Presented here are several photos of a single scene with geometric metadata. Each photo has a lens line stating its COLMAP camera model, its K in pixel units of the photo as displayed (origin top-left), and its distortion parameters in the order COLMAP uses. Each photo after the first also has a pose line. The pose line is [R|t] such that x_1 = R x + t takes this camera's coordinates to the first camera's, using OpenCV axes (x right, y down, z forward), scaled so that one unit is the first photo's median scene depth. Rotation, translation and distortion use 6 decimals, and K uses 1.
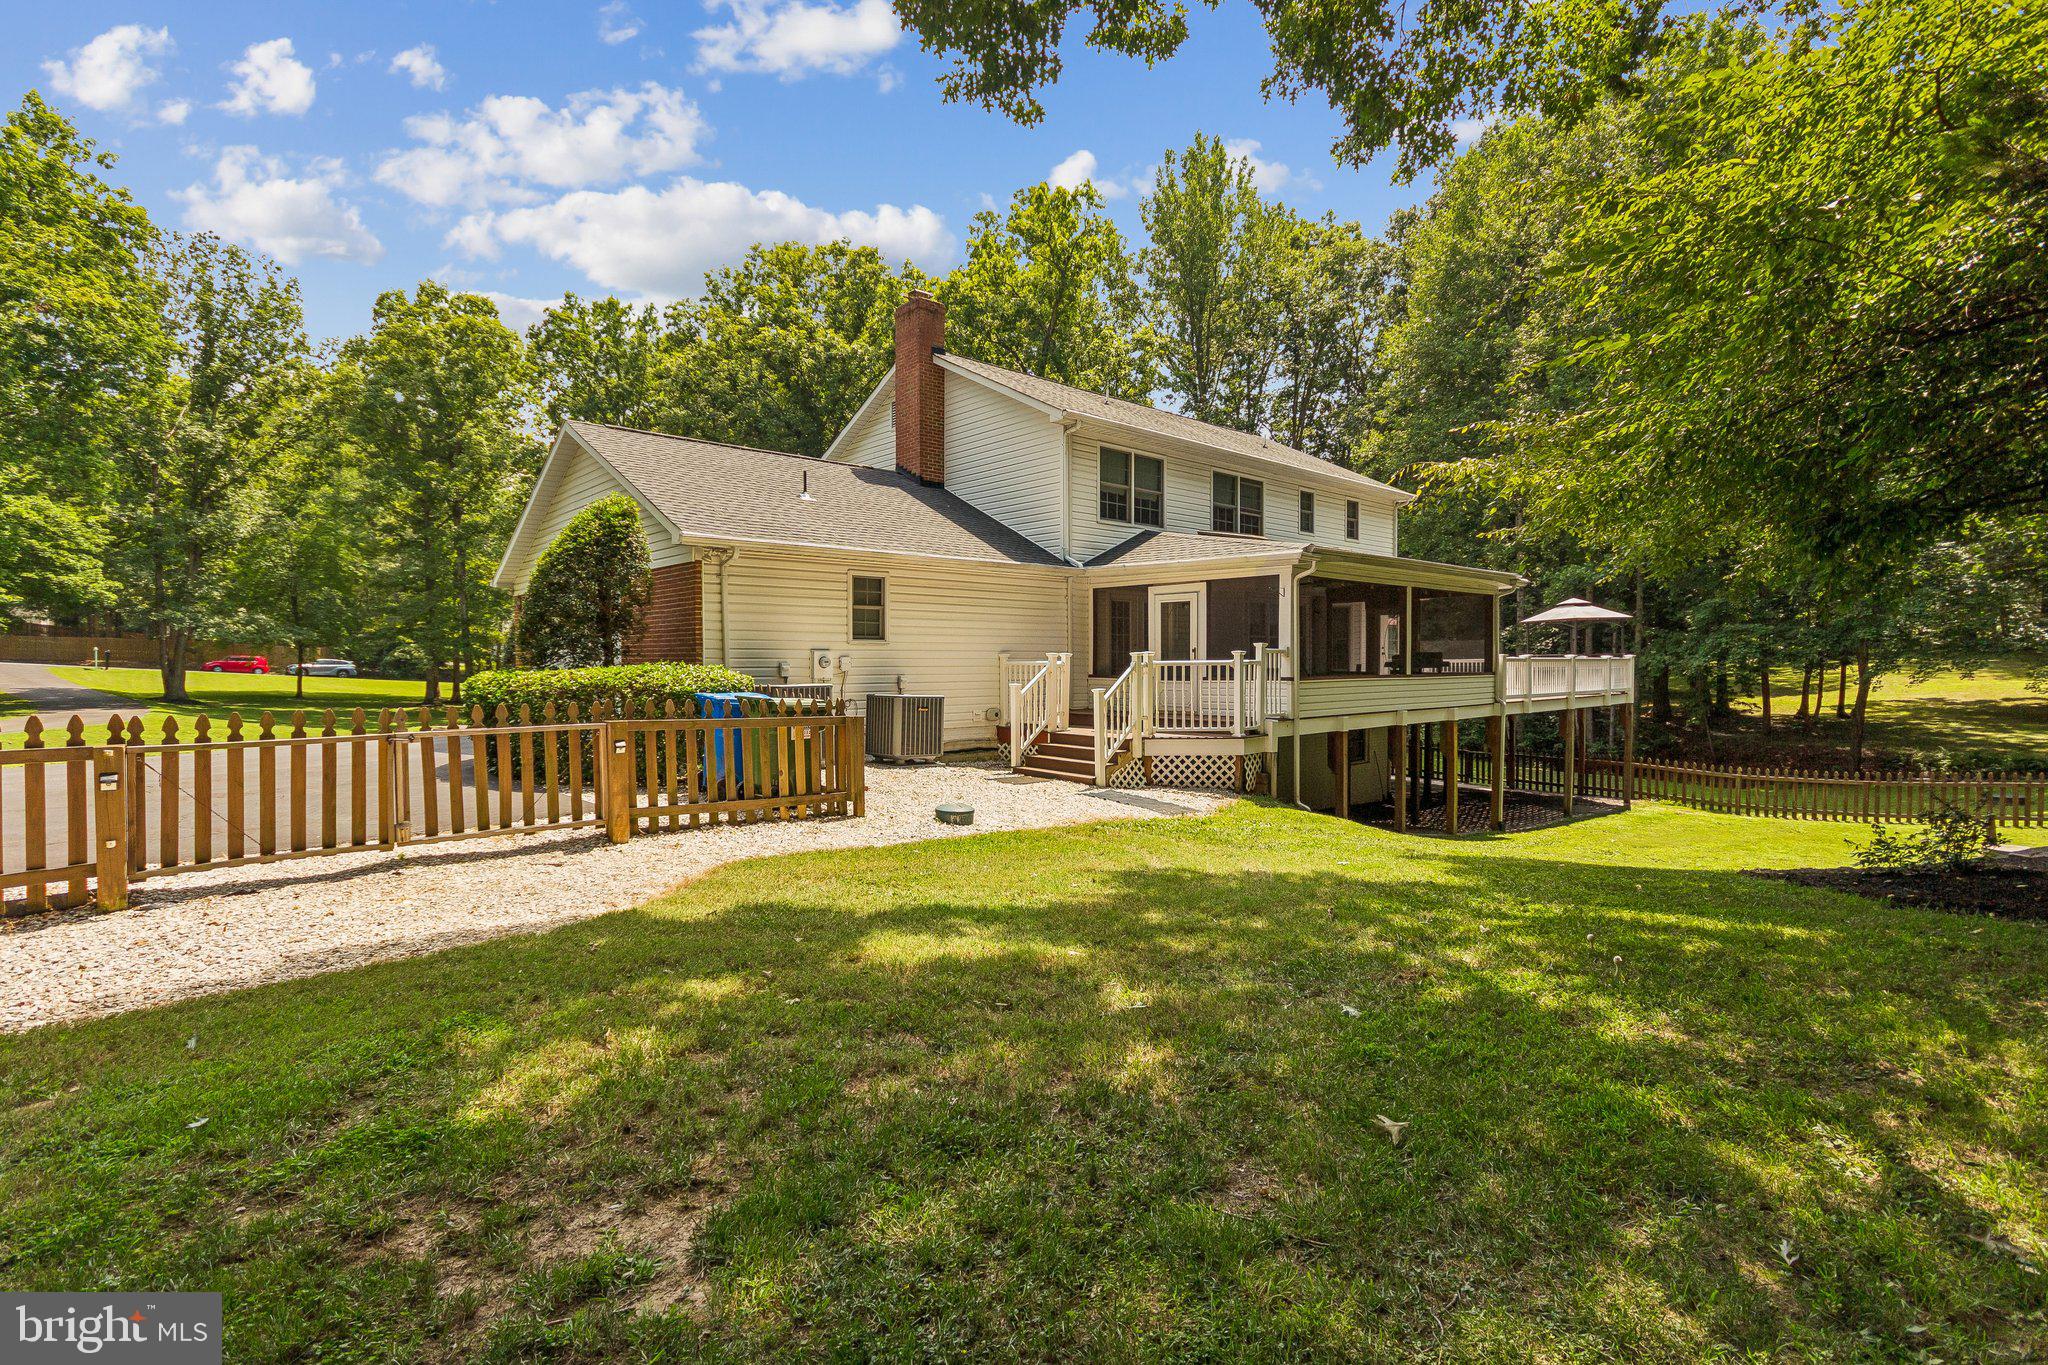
lens RADIAL K [[921.5, 0, 1020.2], [0, 921.5, 690.4], [0, 0, 1]] dist [0.009746, -0.000416]
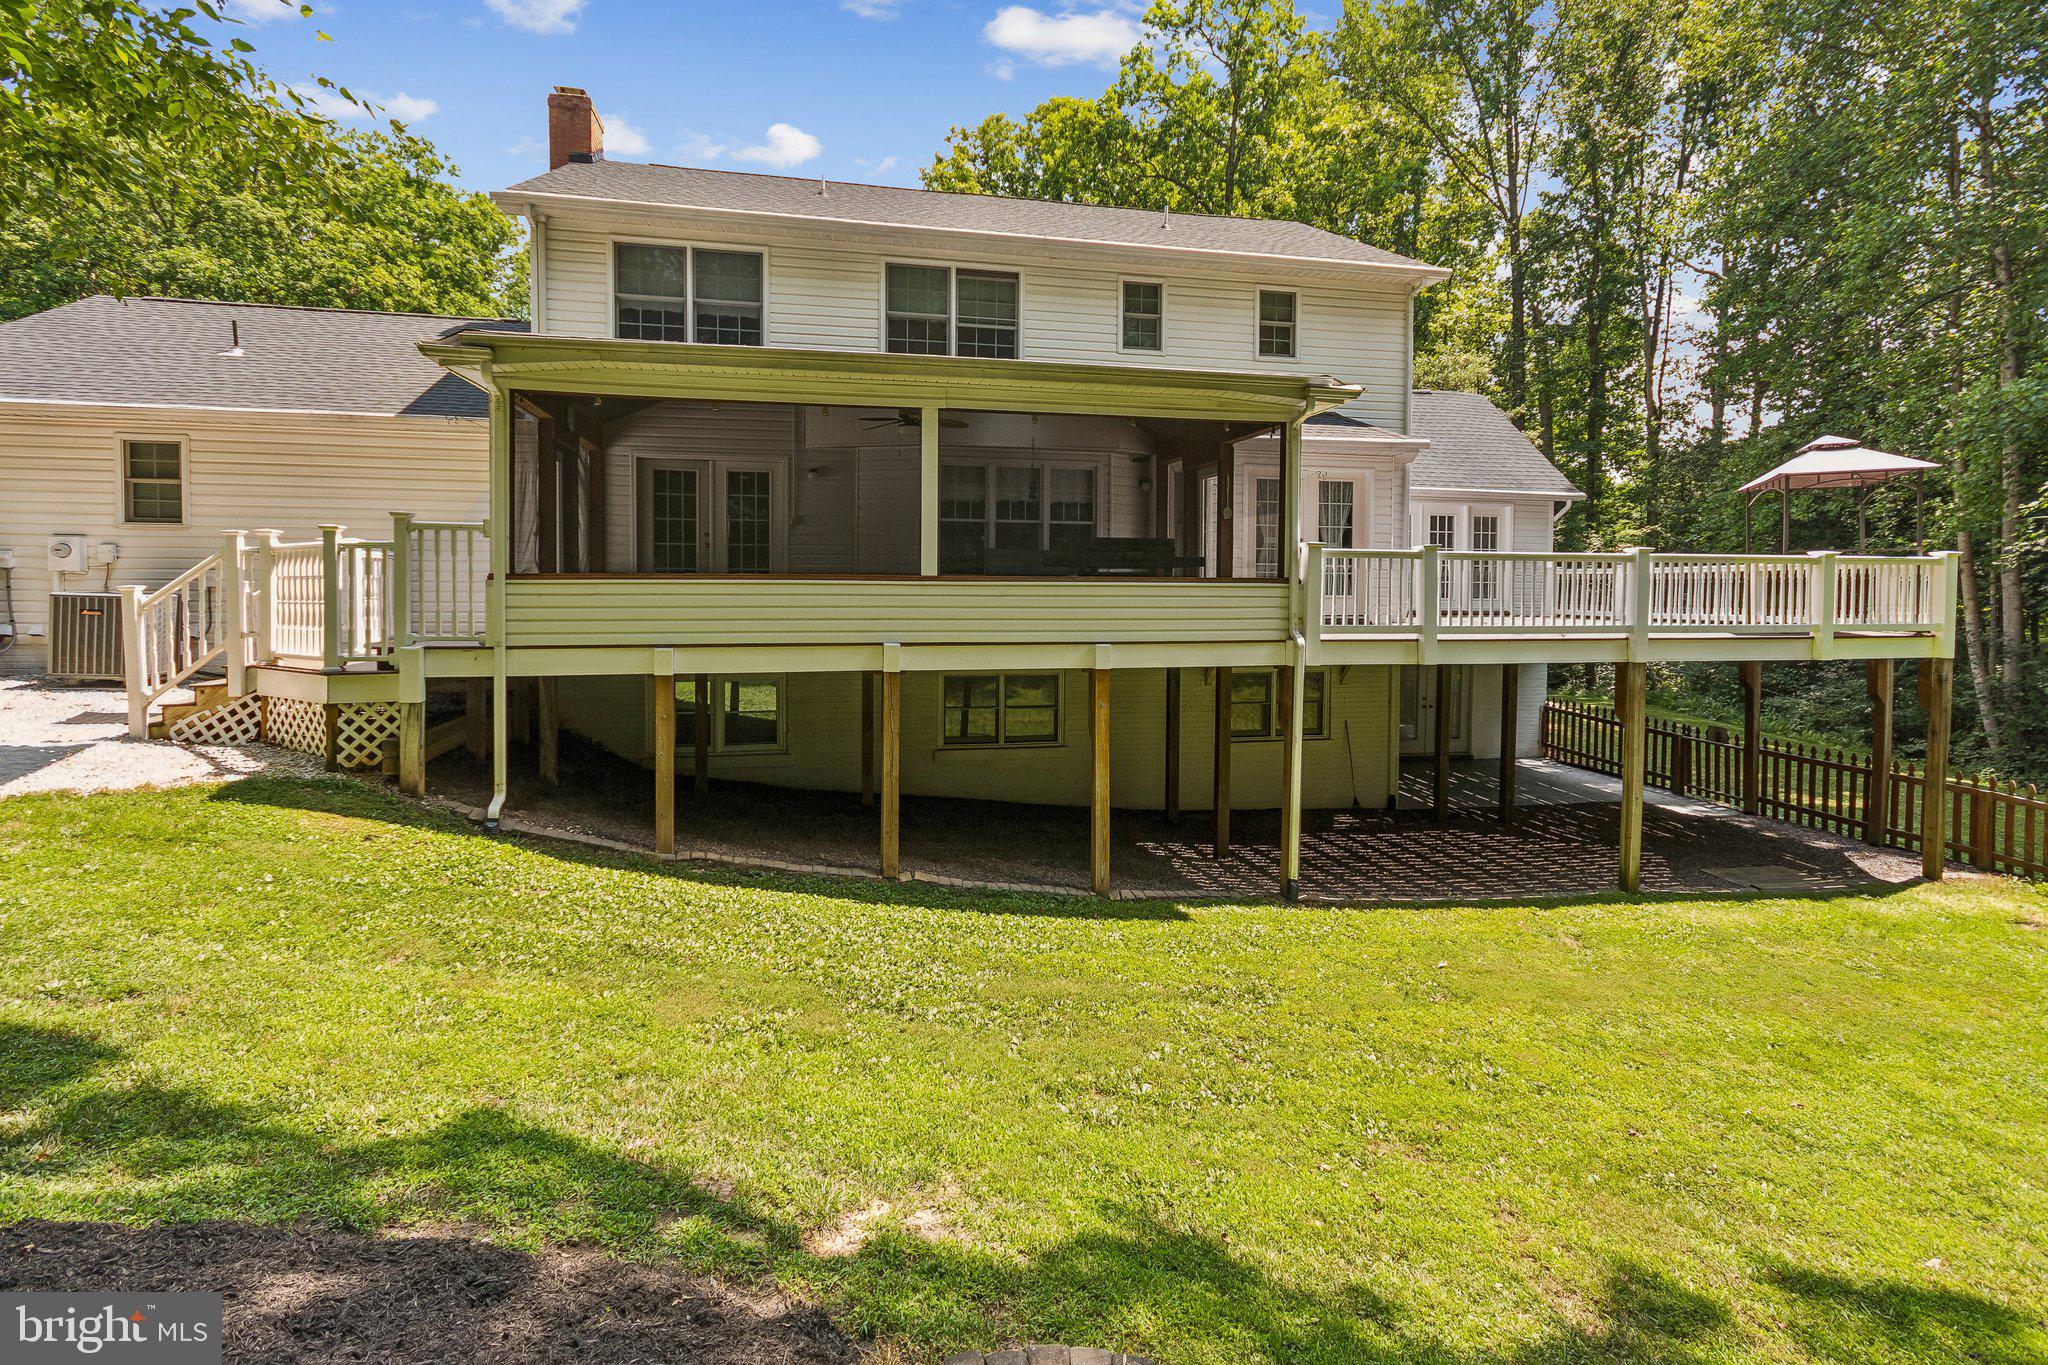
lens RADIAL K [[967.8, 0, 1024.0], [0, 967.8, 593.1], [0, 0, 1]] dist [0.001631, 0.000096]
pose [[0.874132, 0.013719, -0.485494, 0.766729], [-0.022351, 0.999678, -0.011993, -0.002020], [0.485173, 0.021335, 0.874158, 0.570176]]
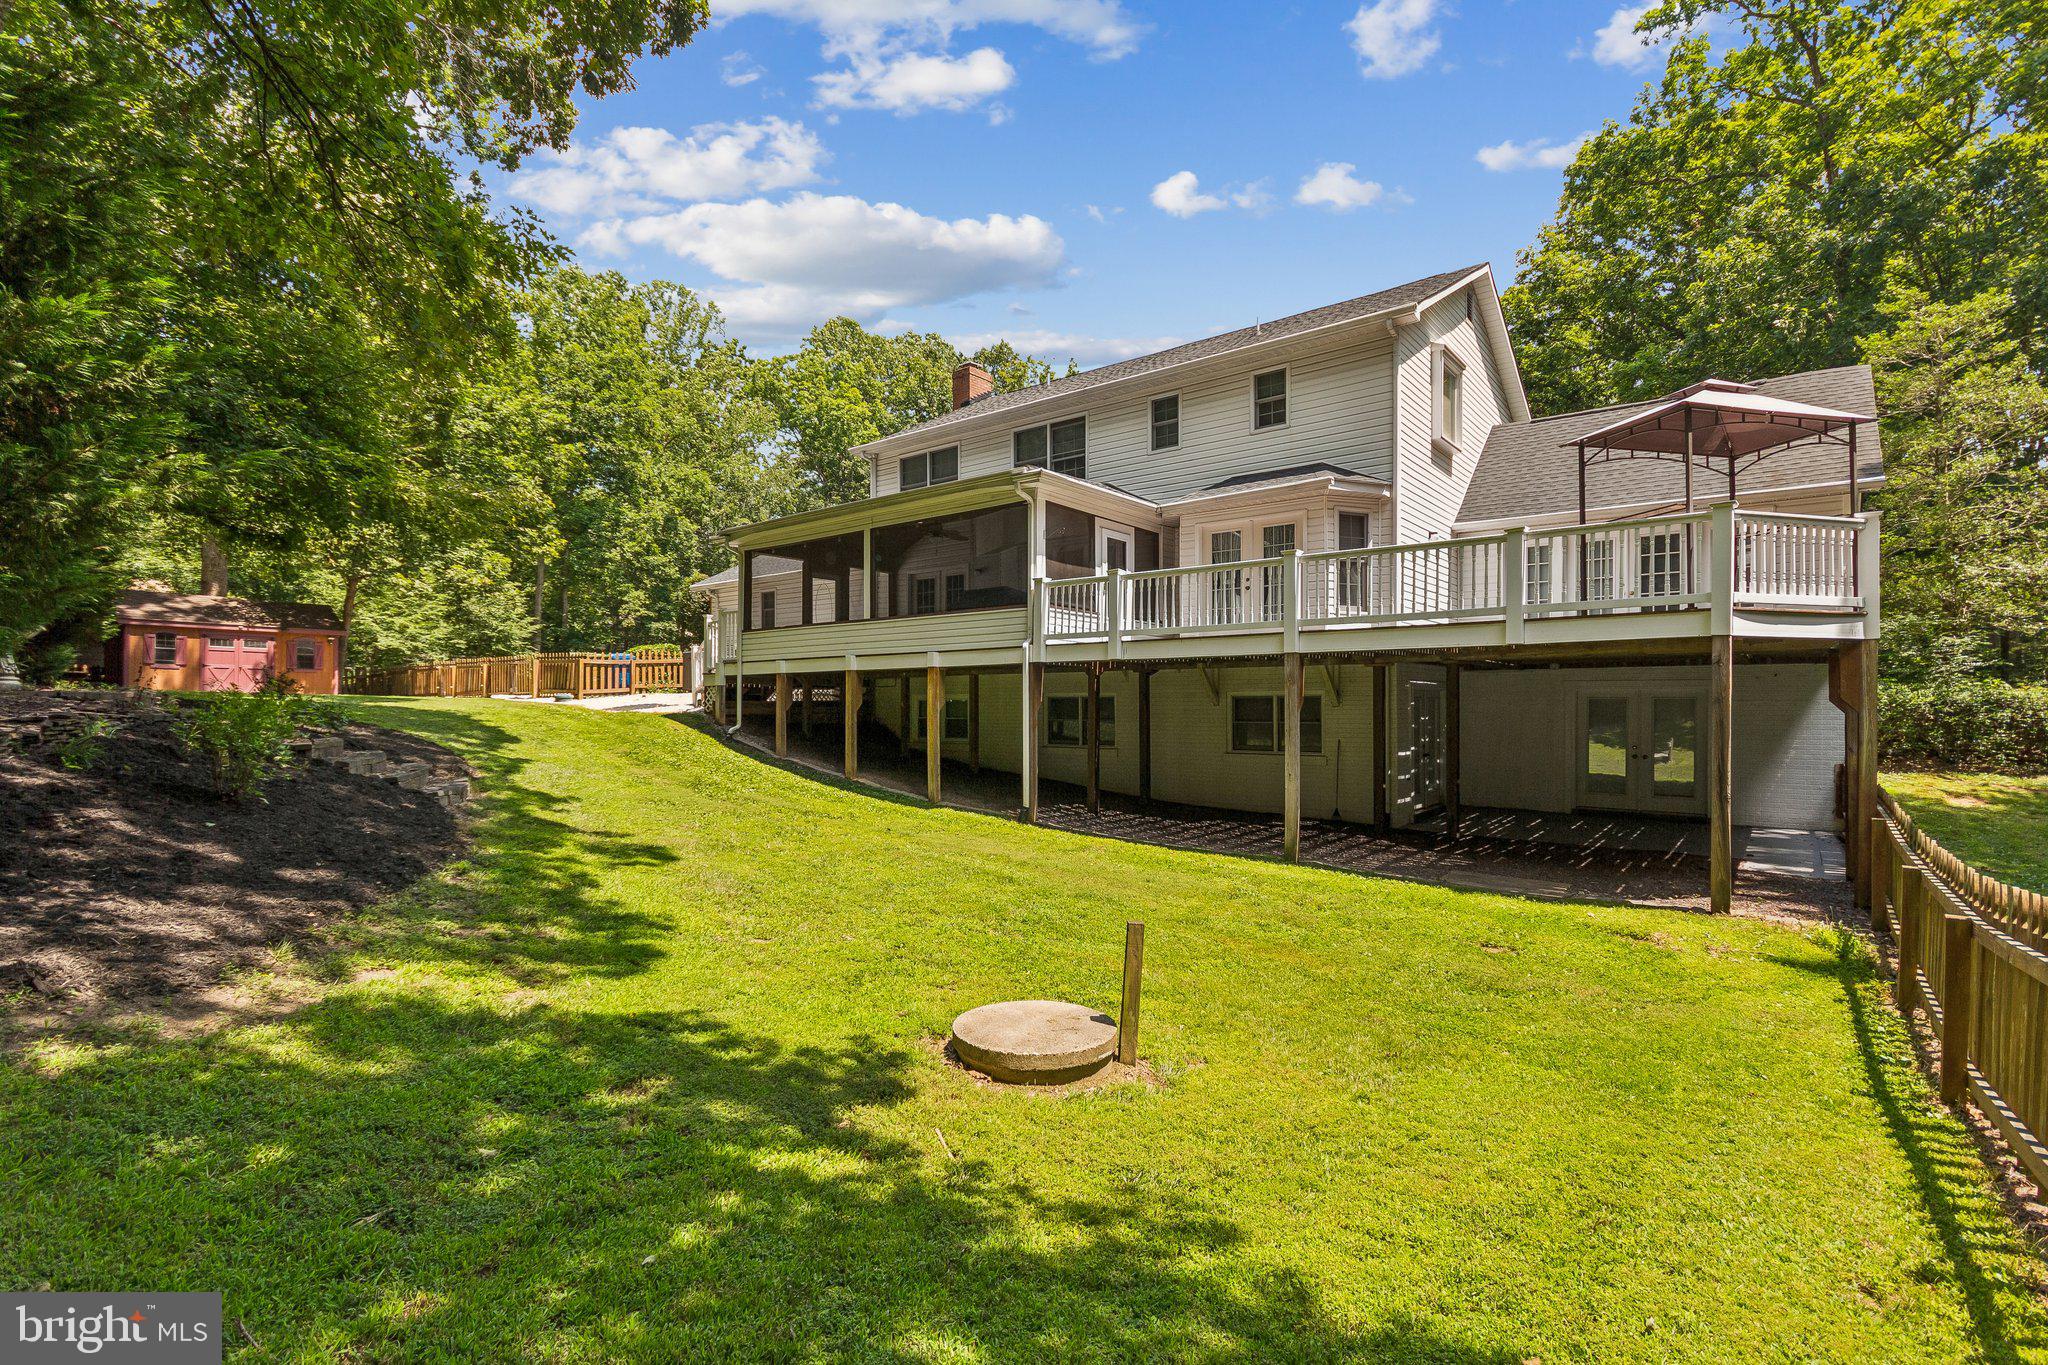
lens RADIAL K [[921.5, 0, 1020.2], [0, 921.5, 690.4], [0, 0, 1]] dist [0.009746, -0.000416]
pose [[0.245465, 0.001346, -0.969405, 1.427694], [-0.023869, 0.999704, -0.004656, 0.060277], [0.969112, 0.024282, 0.245425, 0.951761]]
